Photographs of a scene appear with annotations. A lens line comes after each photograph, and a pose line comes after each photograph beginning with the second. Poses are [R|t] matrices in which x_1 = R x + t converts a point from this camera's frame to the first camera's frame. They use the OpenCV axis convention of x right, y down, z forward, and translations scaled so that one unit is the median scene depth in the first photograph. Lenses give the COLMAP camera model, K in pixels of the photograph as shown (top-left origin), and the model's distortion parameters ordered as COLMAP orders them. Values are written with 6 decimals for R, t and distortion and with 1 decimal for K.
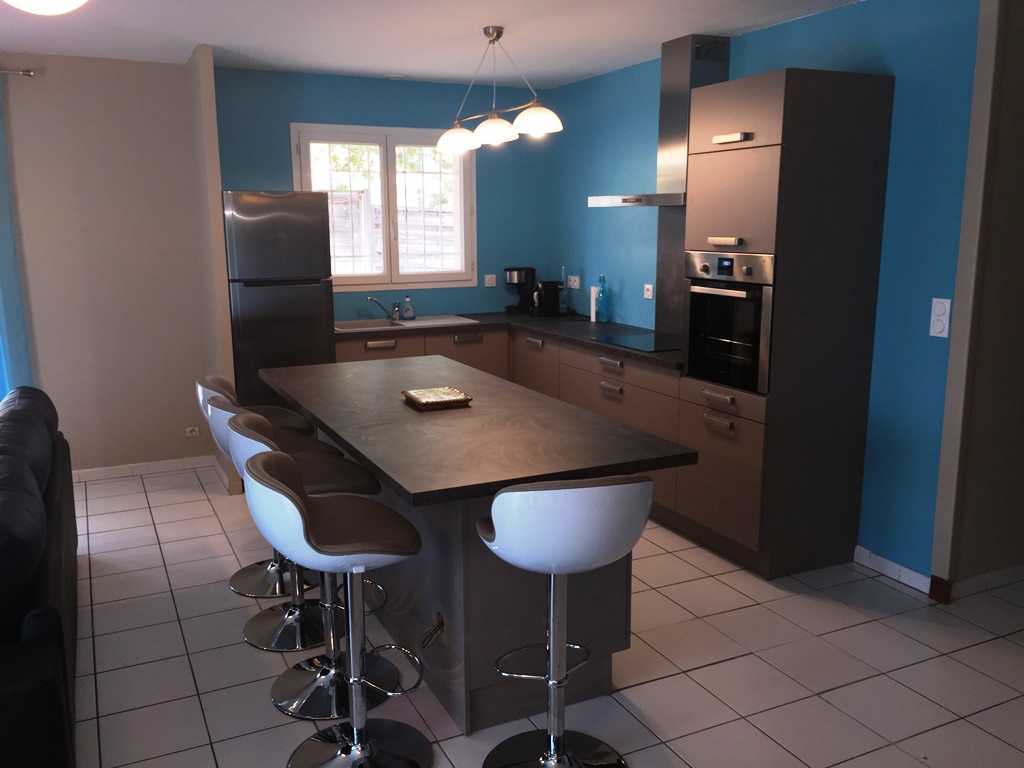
lens RADIAL K [[860.4, 0, 508.4], [0, 860.4, 381.3], [0, 0, 1]] dist [0.015213, -0.004034]
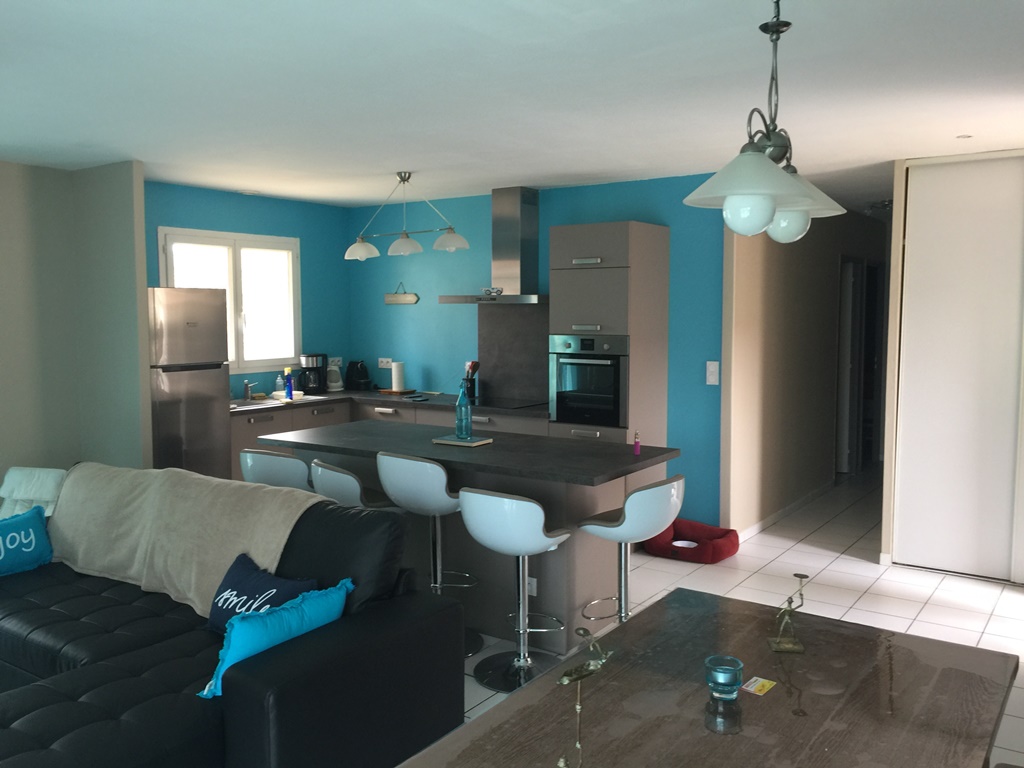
lens RADIAL K [[860.4, 0, 516.0], [0, 860.4, 383.1], [0, 0, 1]] dist [0.015213, -0.004034]
pose [[0.883873, -0.036564, 0.466295, -0.424897], [0.083694, 0.993213, -0.080763, 0.032727], [-0.460177, 0.110411, 0.880935, -0.190905]]
